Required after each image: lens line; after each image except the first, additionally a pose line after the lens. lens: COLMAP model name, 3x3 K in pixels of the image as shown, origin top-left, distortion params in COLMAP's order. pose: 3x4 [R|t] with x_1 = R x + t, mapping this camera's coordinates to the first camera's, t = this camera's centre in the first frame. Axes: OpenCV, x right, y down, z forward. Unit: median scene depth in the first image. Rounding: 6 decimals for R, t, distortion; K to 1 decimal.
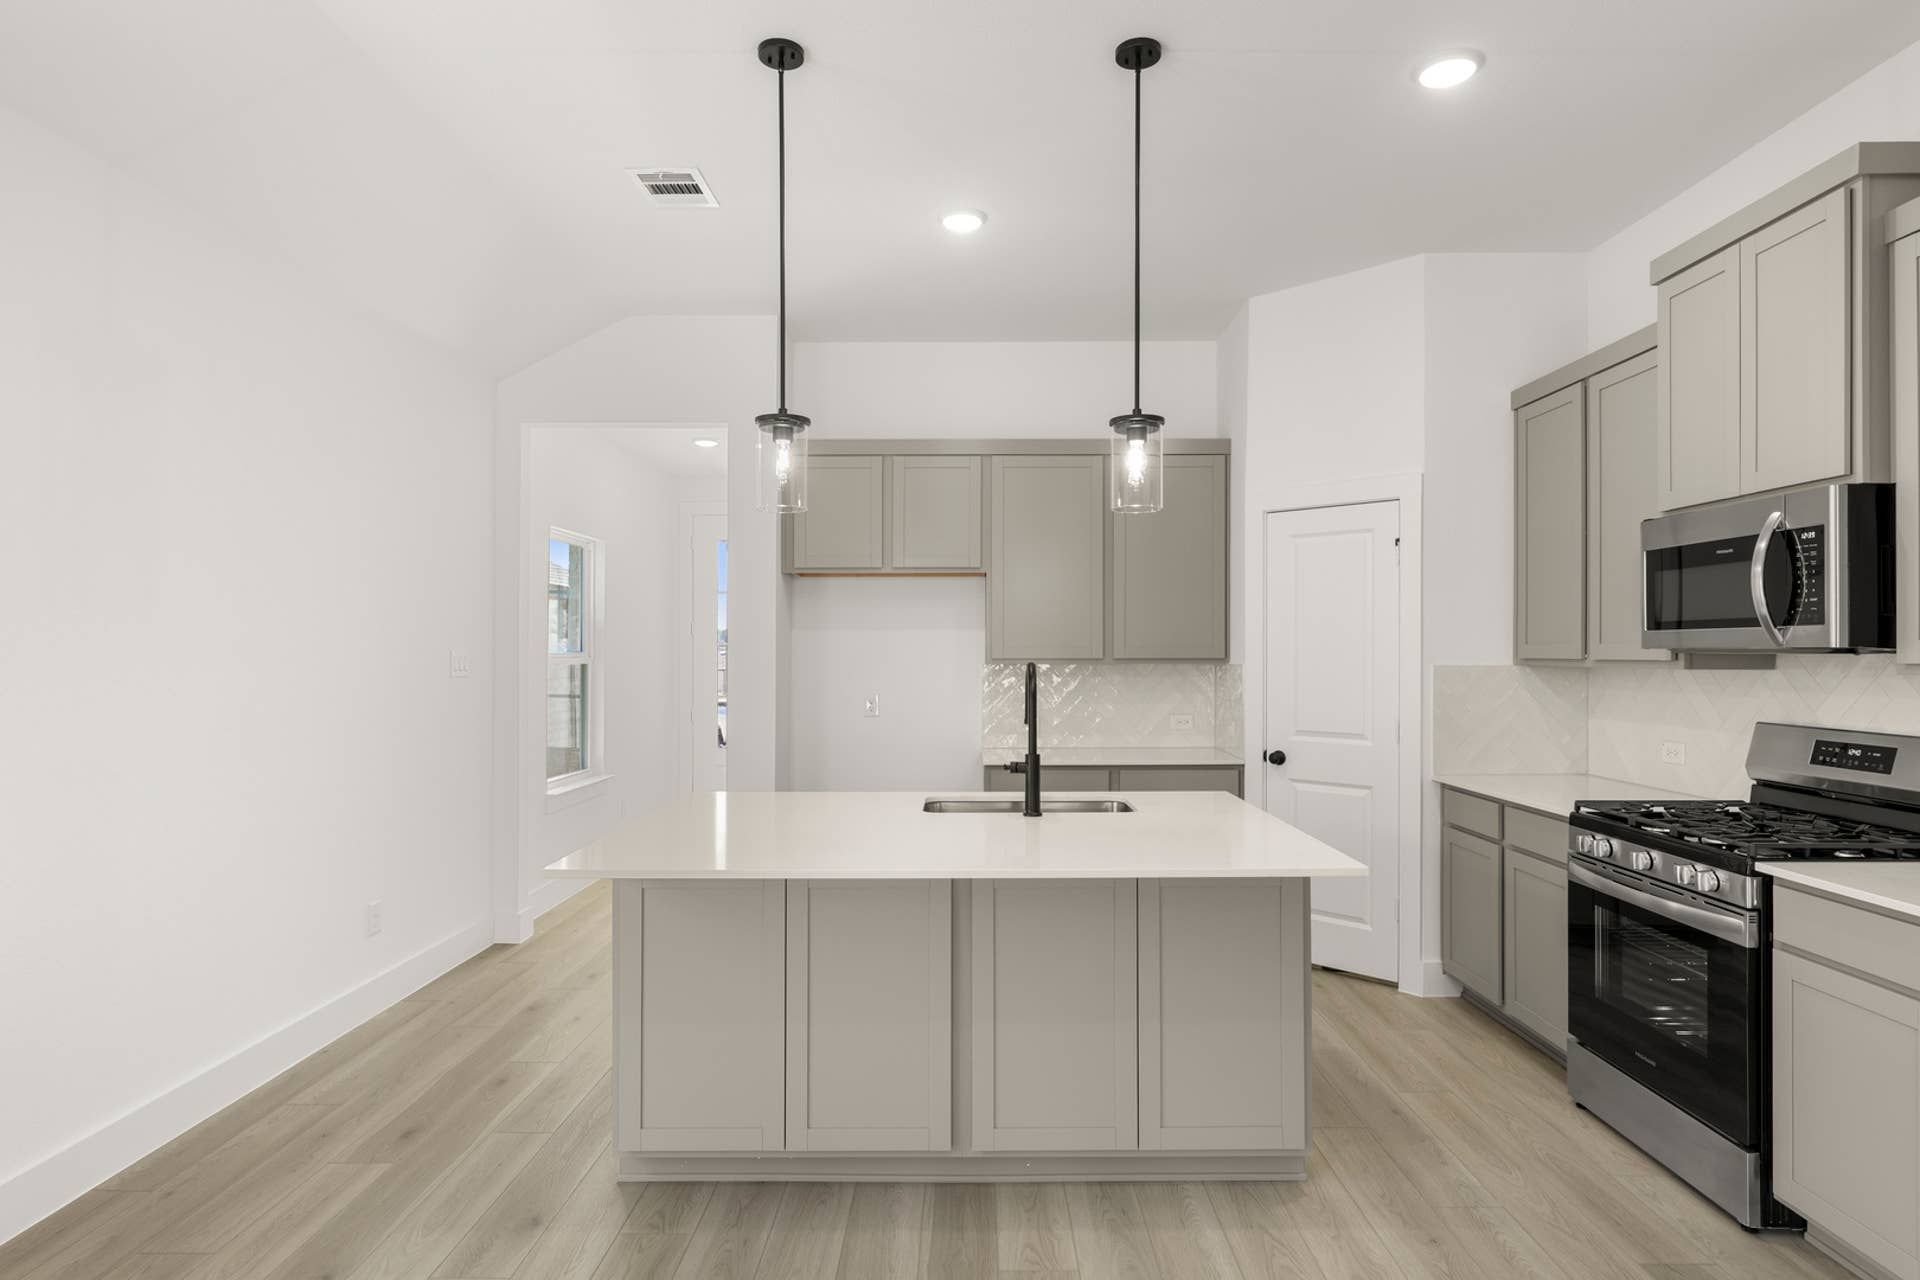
lens RADIAL K [[1047.7, 0, 964.5], [0, 1047.7, 675.1], [0, 0, 1]] dist [-0.000209, -0.001254]
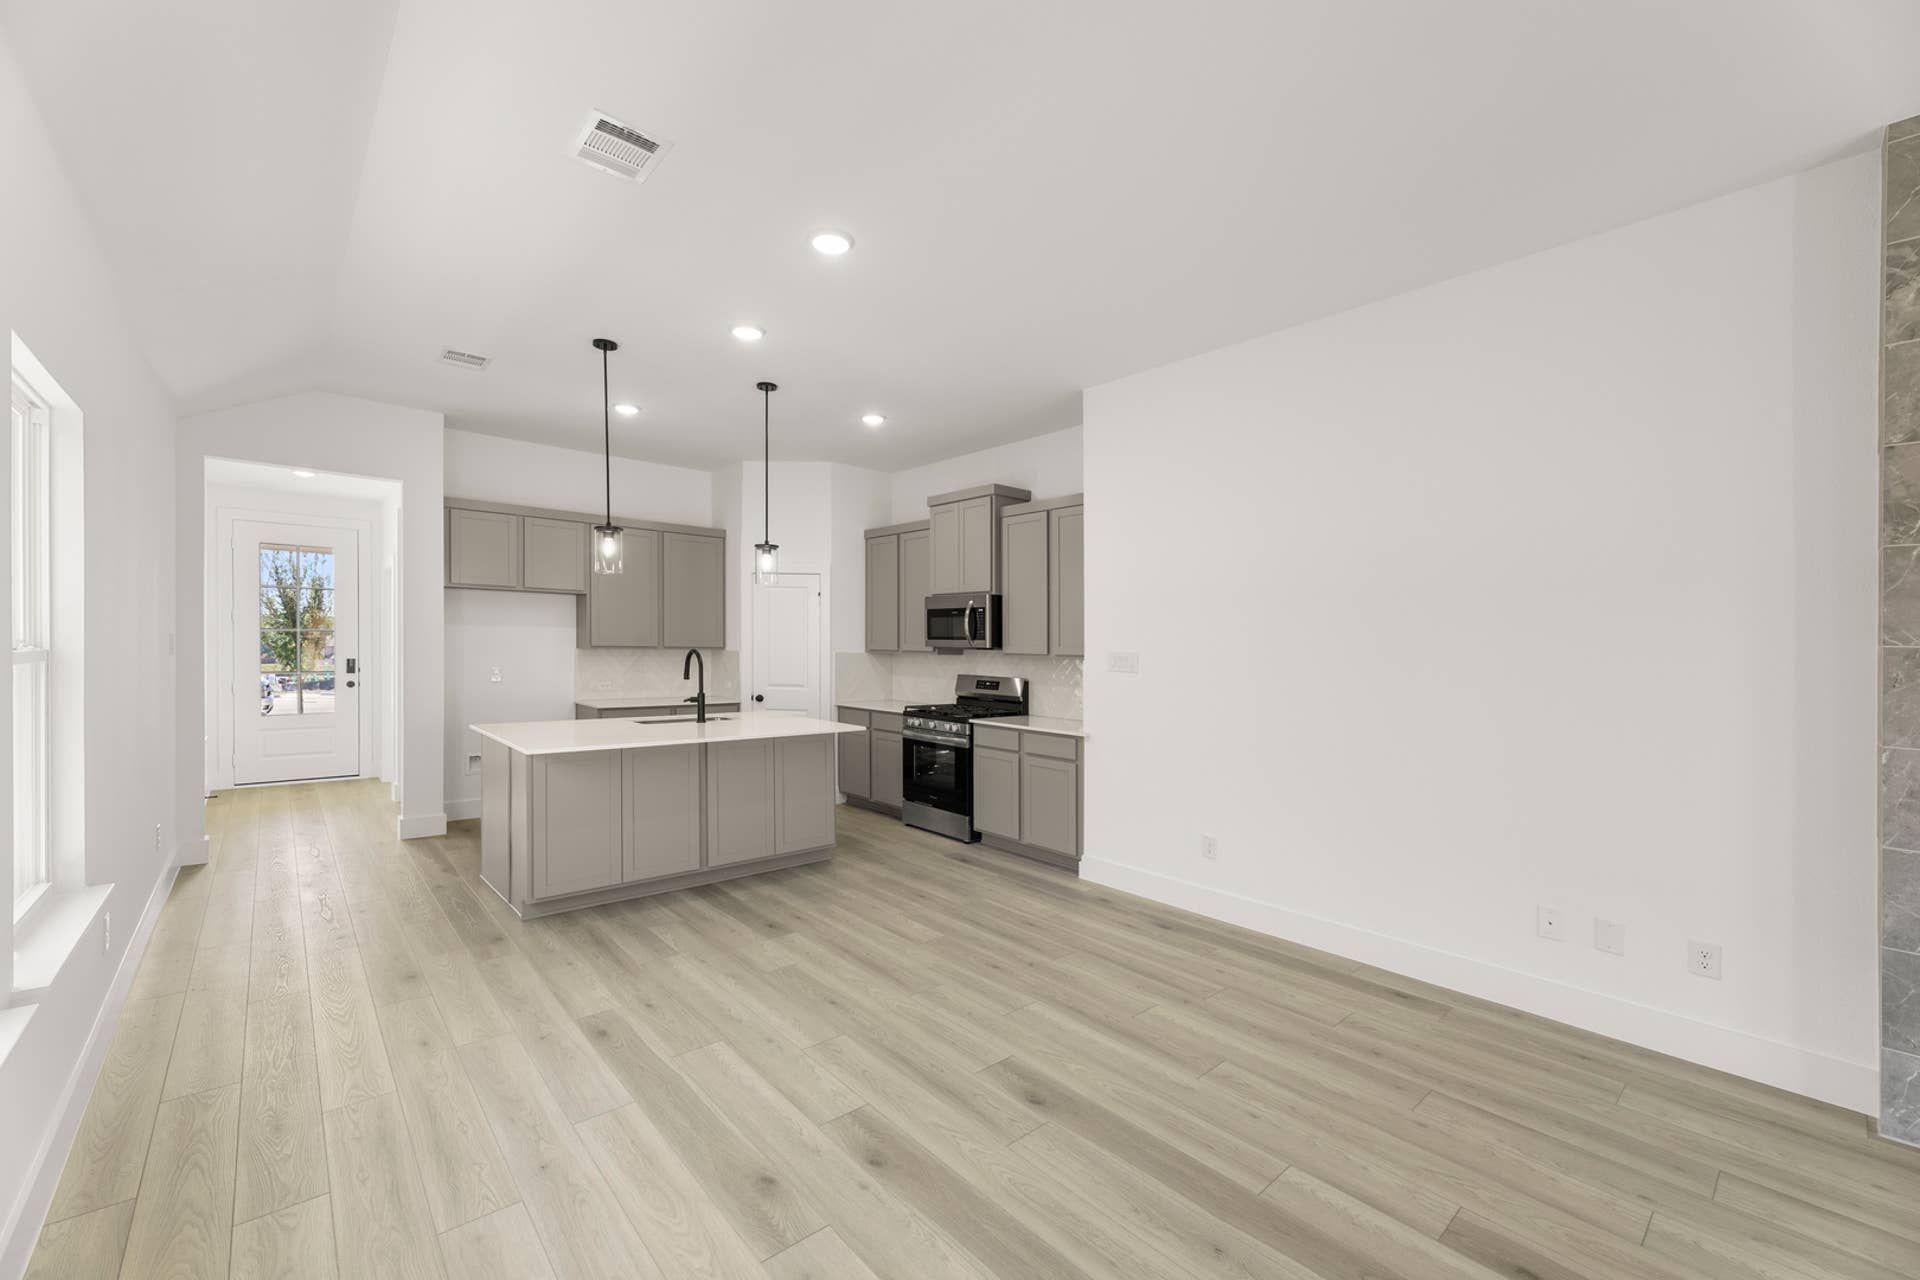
lens RADIAL K [[780.3, 0, 948.3], [0, 780.3, 652.0], [0, 0, 1]] dist [-0.000227, 0.000172]
pose [[0.748786, 0.010593, 0.662727, -0.606377], [-0.004624, 0.999931, -0.010759, 0.008850], [-0.662795, 0.004991, 0.748784, -0.497942]]
